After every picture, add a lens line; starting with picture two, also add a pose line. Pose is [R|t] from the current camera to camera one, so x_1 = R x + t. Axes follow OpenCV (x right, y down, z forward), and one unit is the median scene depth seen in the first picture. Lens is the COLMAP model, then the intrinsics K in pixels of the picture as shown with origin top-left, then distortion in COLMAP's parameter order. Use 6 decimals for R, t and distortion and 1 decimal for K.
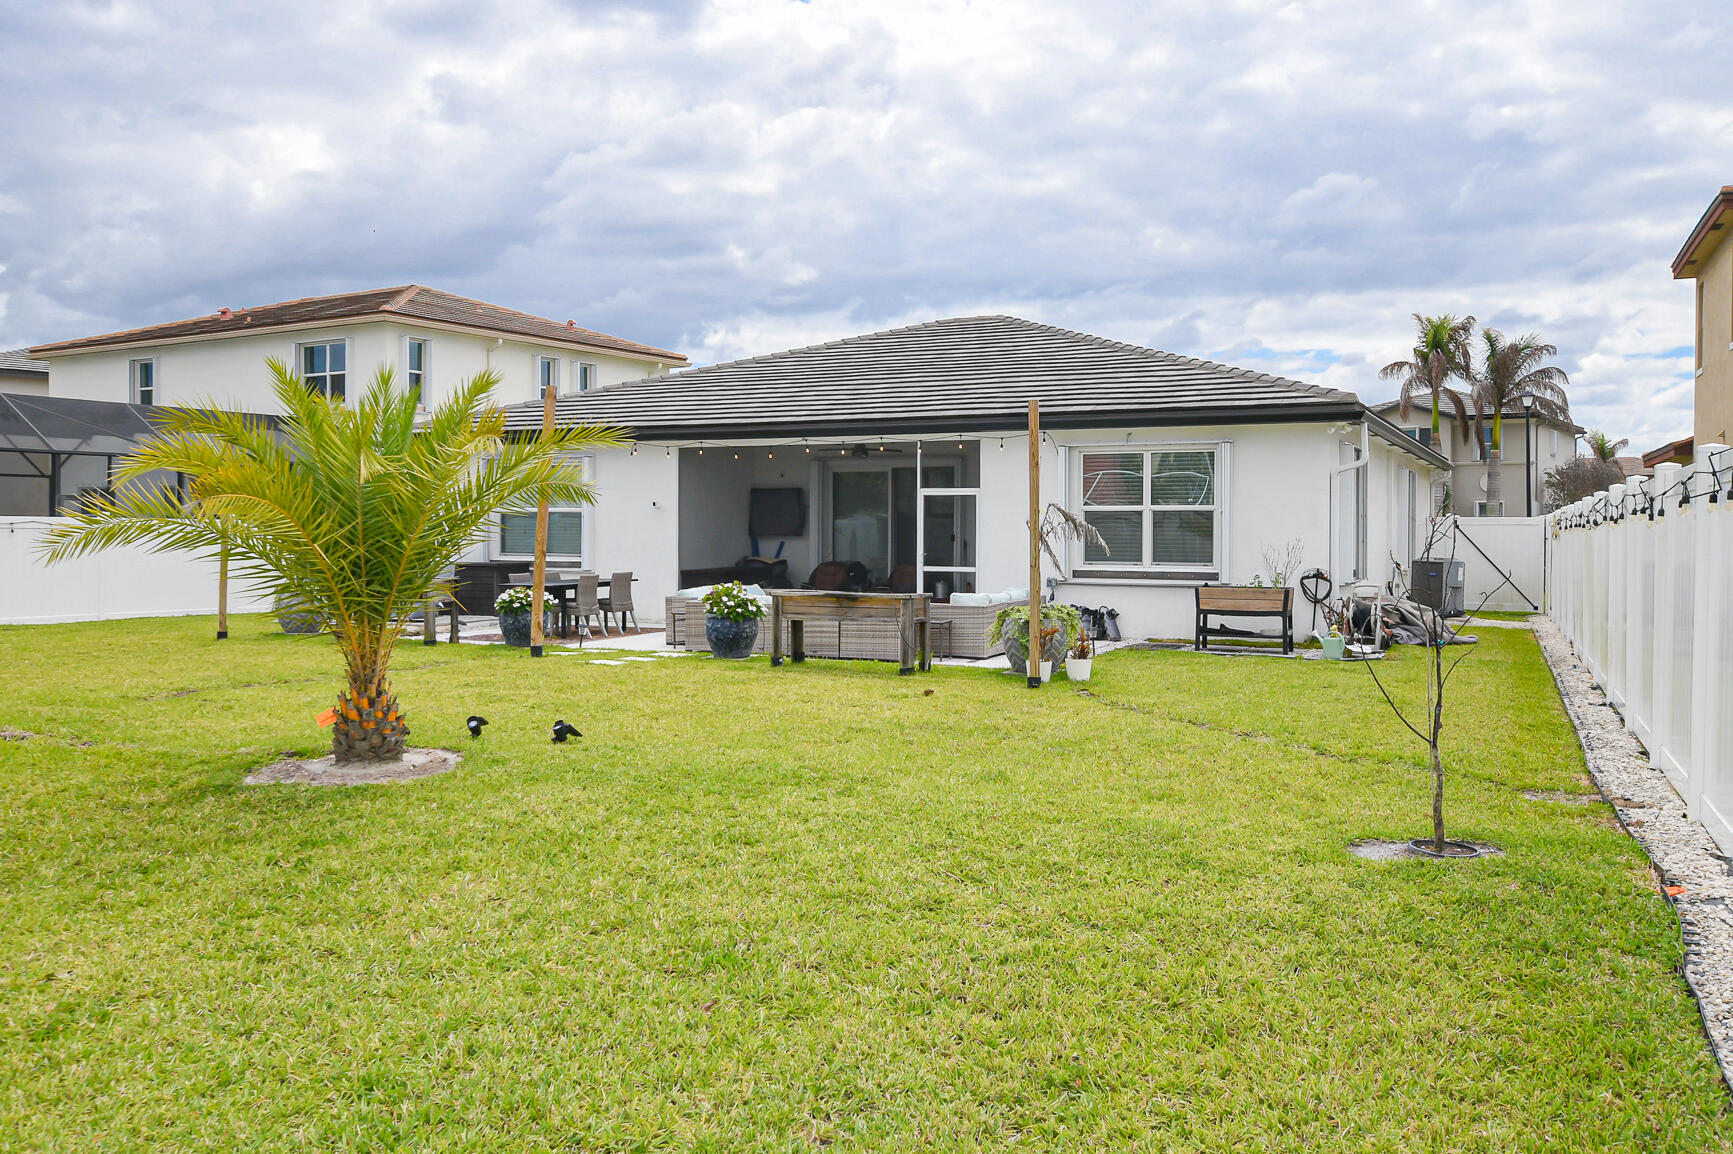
lens RADIAL K [[1404.2, 0, 871.0], [0, 1404.2, 524.3], [0, 0, 1]] dist [0.016216, 0.006955]
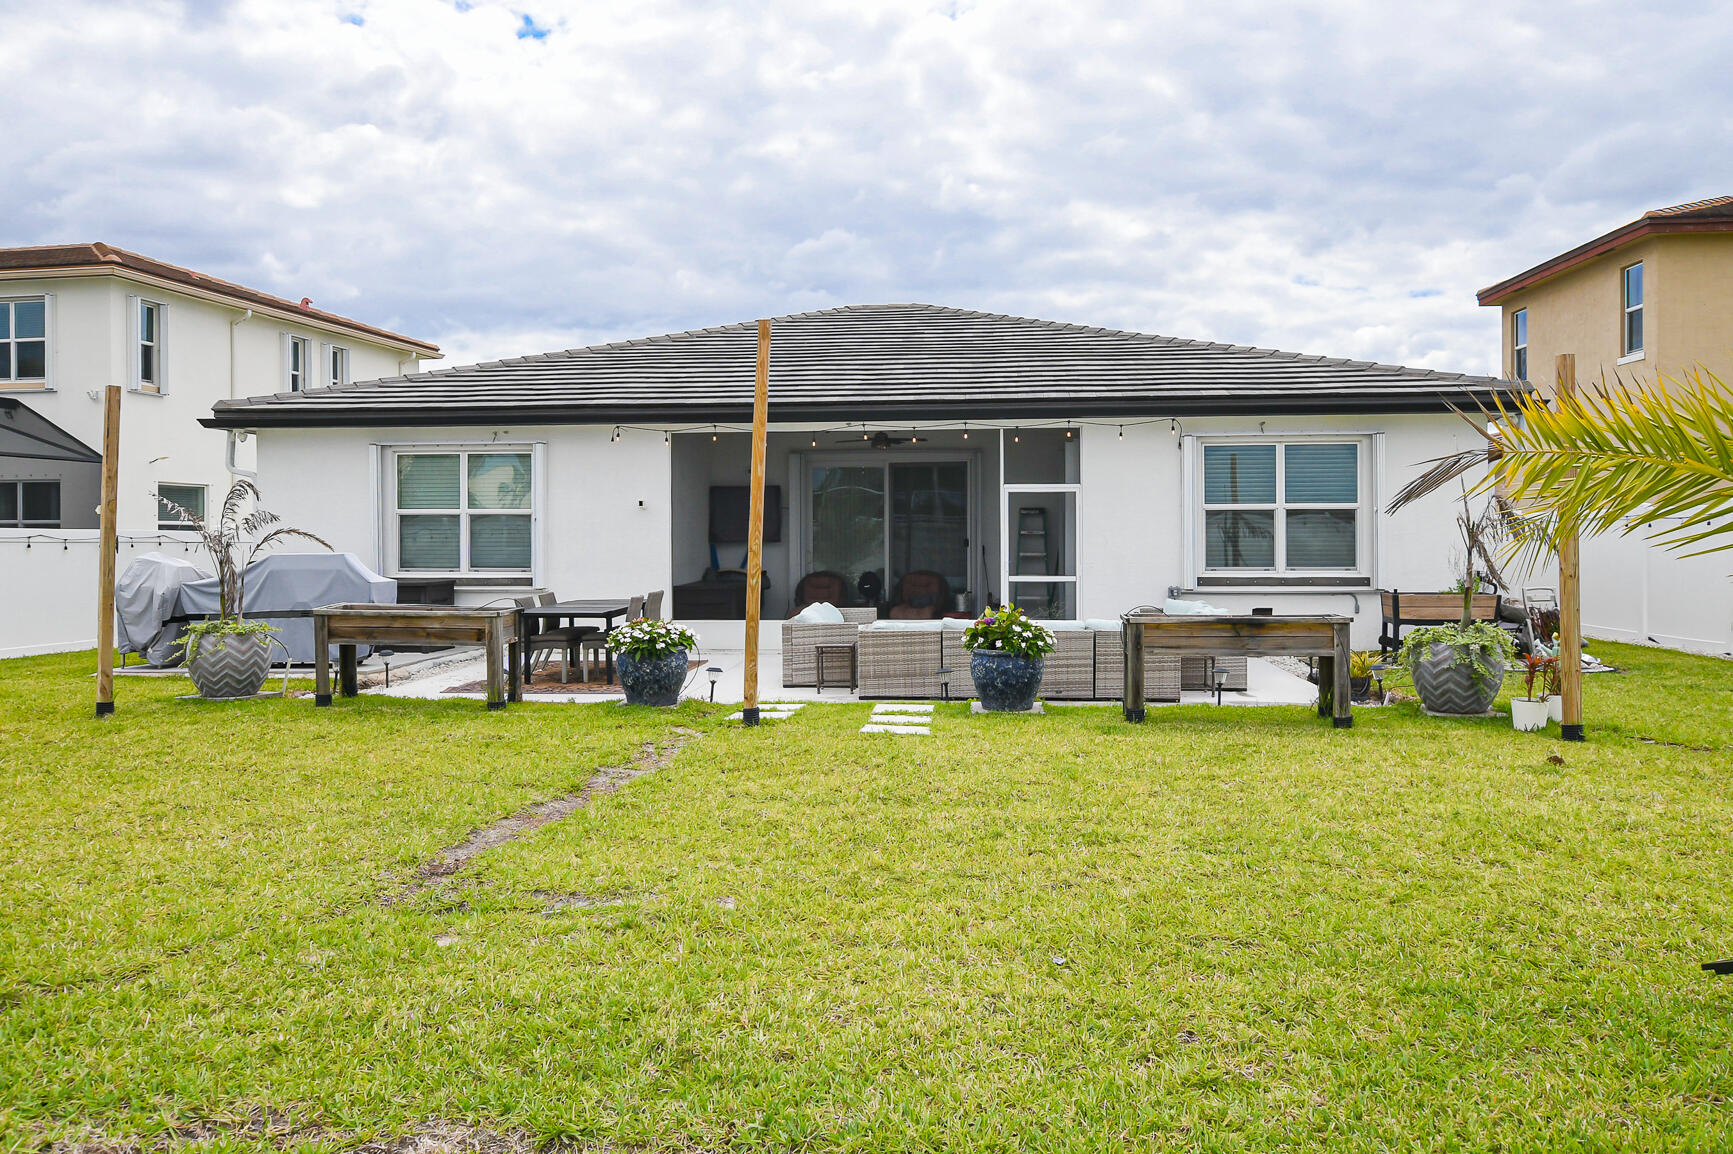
lens RADIAL K [[1226.8, 0, 860.0], [0, 1226.8, 539.9], [0, 0, 1]] dist [0.025395, 0.001095]
pose [[0.937837, -0.009451, 0.346947, -0.279927], [0.006922, 0.999940, 0.008530, 0.001012], [-0.347007, -0.005599, 0.937846, 0.305780]]
